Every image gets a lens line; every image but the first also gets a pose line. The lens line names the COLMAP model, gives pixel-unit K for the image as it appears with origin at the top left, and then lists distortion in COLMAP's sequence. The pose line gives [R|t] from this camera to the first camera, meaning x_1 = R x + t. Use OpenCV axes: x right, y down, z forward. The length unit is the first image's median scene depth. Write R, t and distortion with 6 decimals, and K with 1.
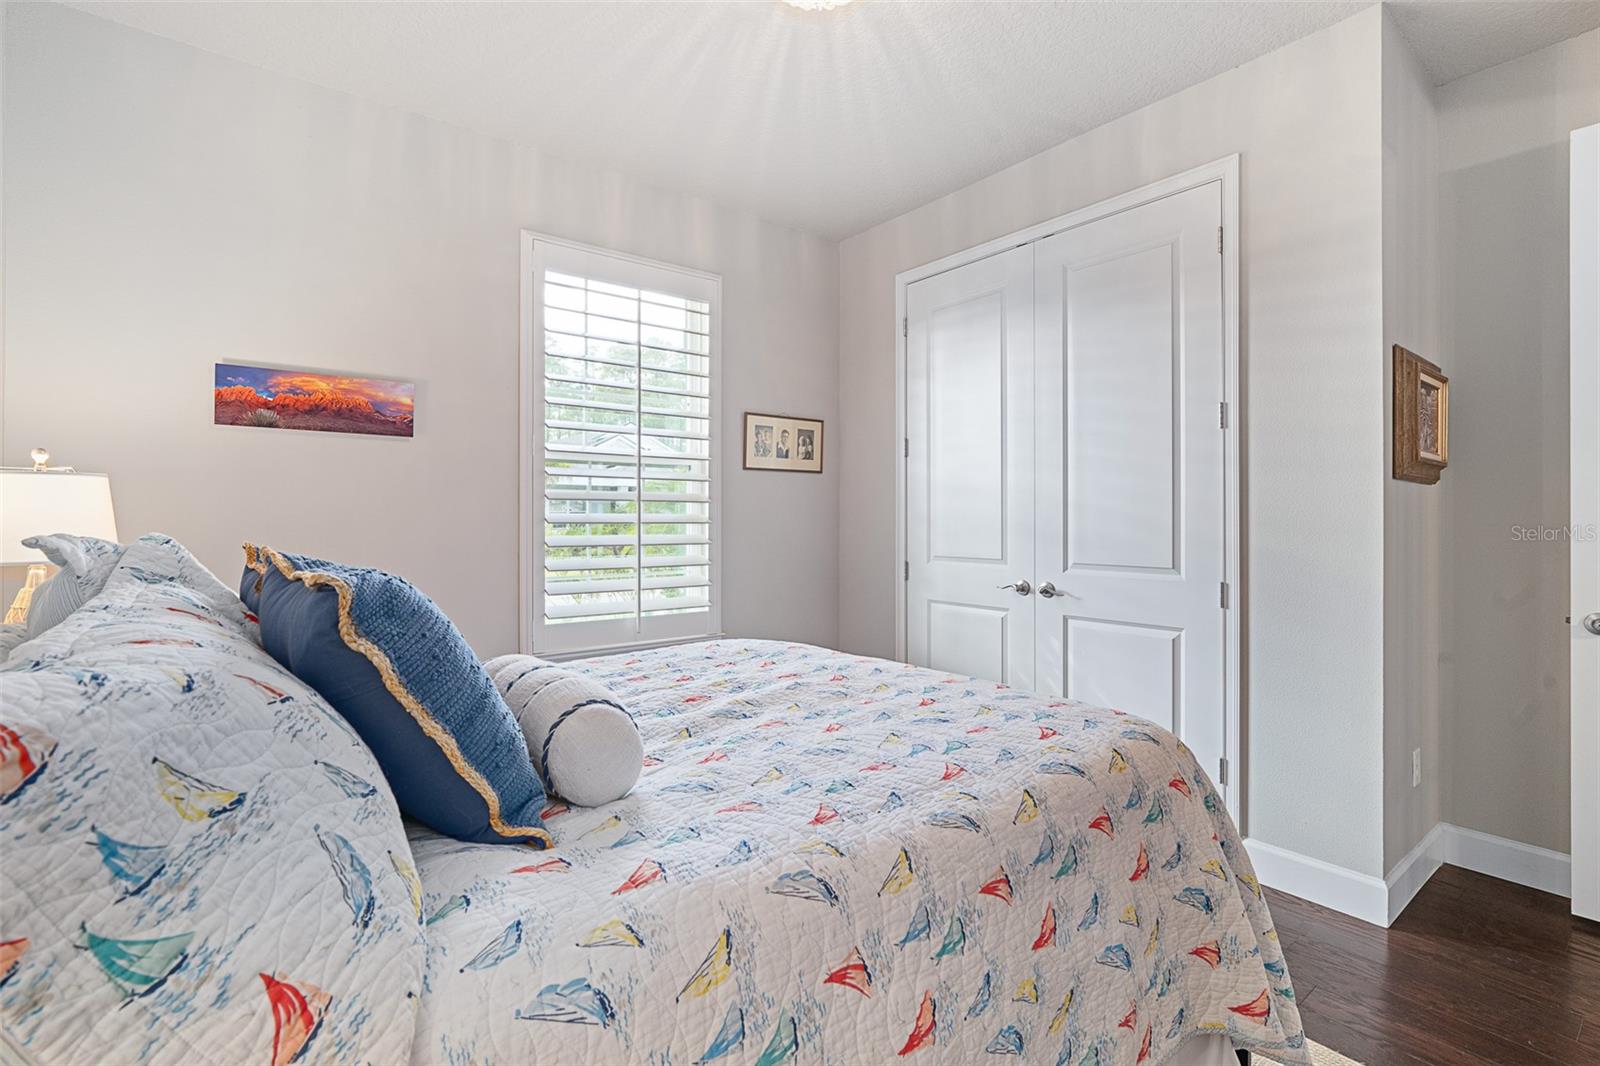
lens RADIAL K [[736.7, 0, 790.6], [0, 736.7, 516.6], [0, 0, 1]] dist [0.000285, 0.000192]
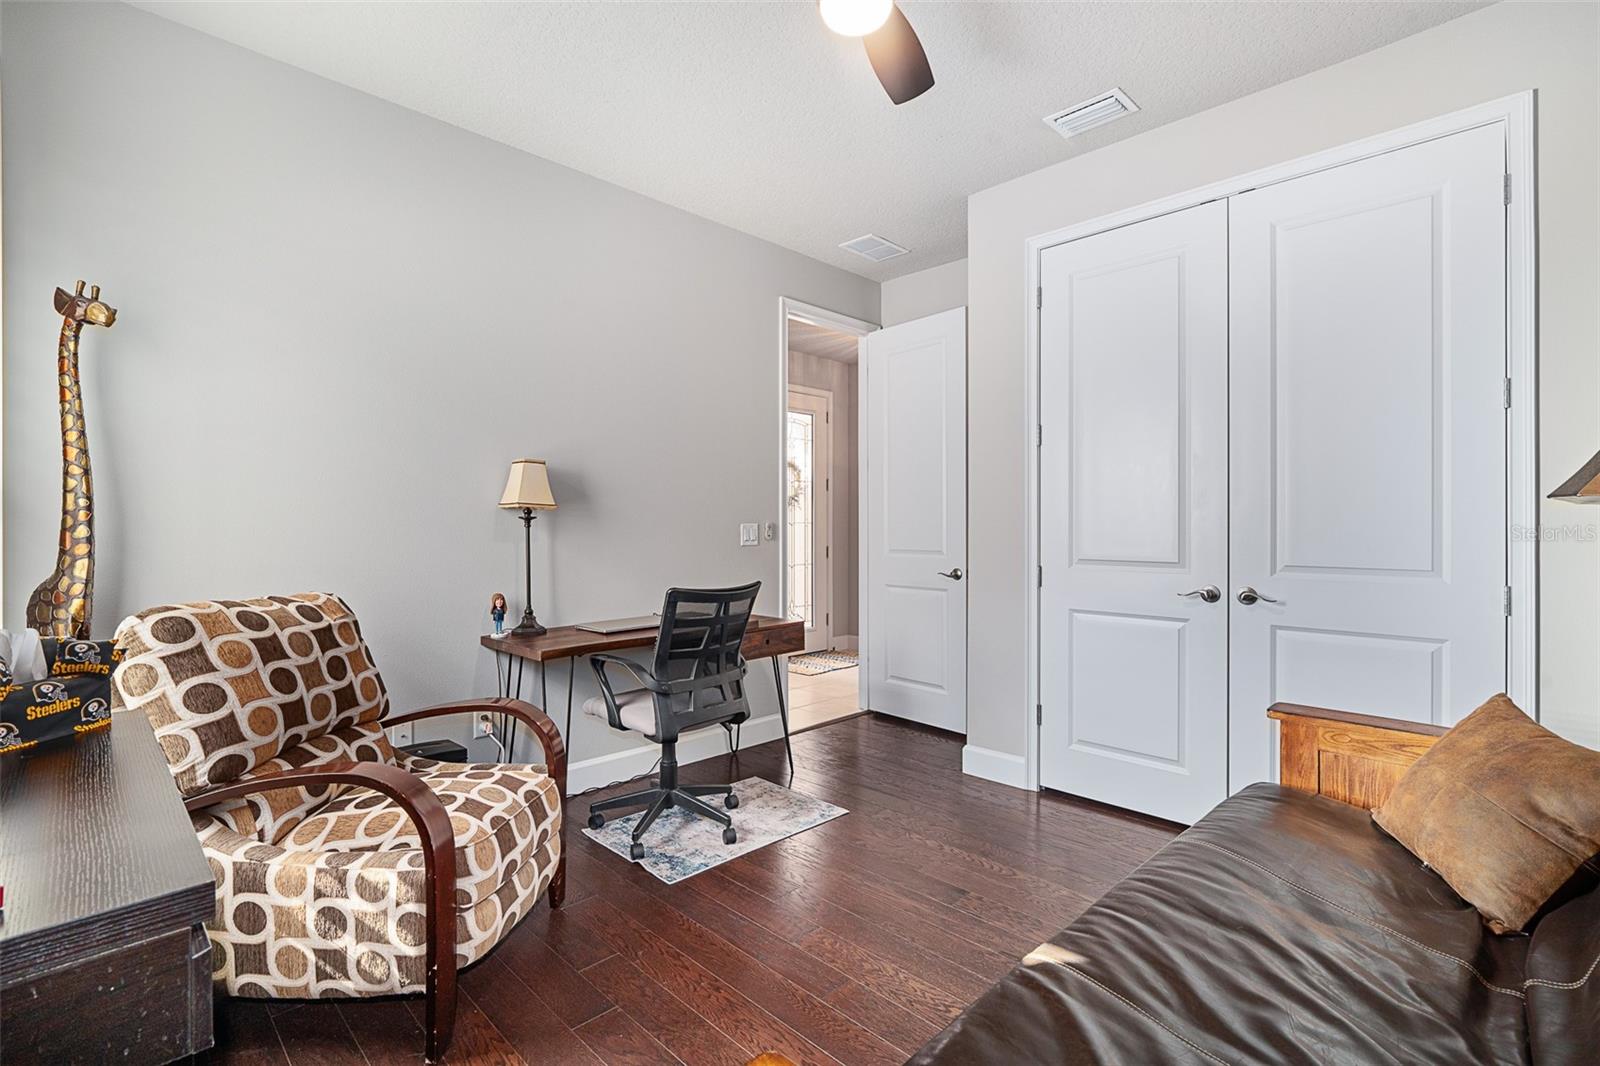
lens RADIAL K [[736.7, 0, 790.6], [0, 736.7, 516.6], [0, 0, 1]] dist [0.000285, 0.000192]
pose [[0.993780, 0.001316, 0.111351, -0.282583], [-0.000259, 0.999955, -0.009502, 0.013192], [-0.111359, 0.009414, 0.993736, 0.192862]]
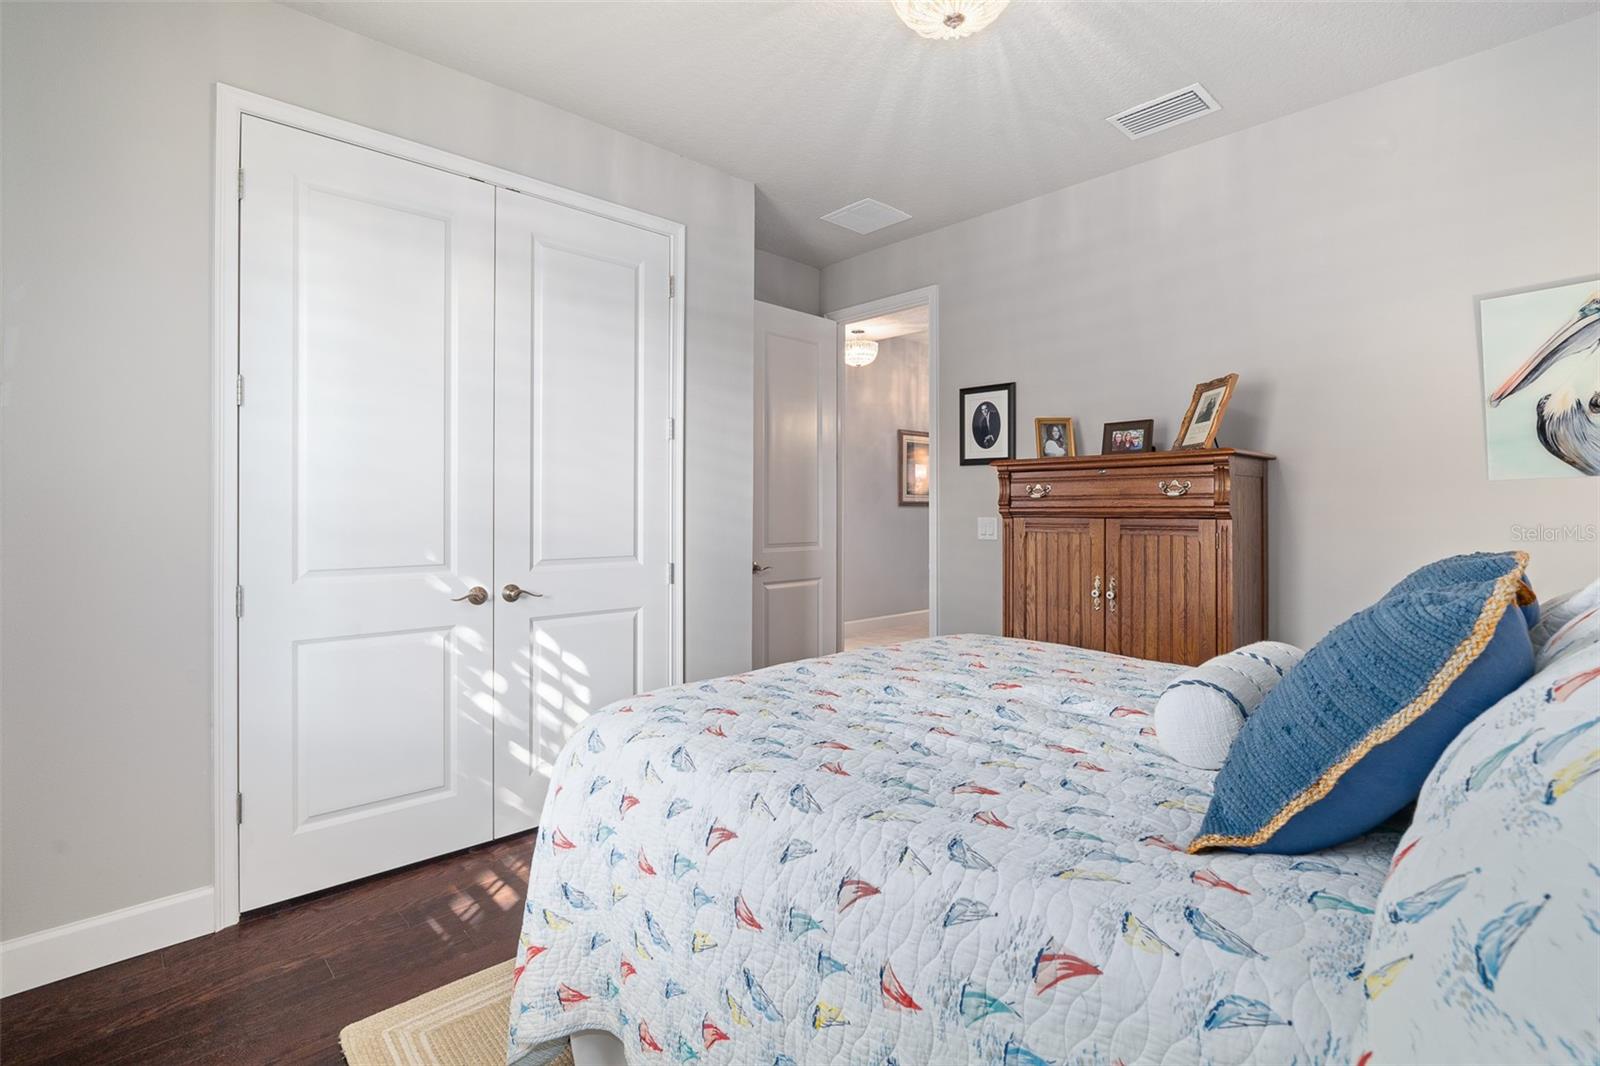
lens RADIAL K [[736.7, 0, 790.6], [0, 736.7, 516.6], [0, 0, 1]] dist [0.000285, 0.000192]
pose [[-0.058224, -0.009540, 0.998258, -0.544250], [0.000342, 0.999954, 0.009577, -0.000389], [-0.998304, 0.000899, -0.058218, 0.714860]]
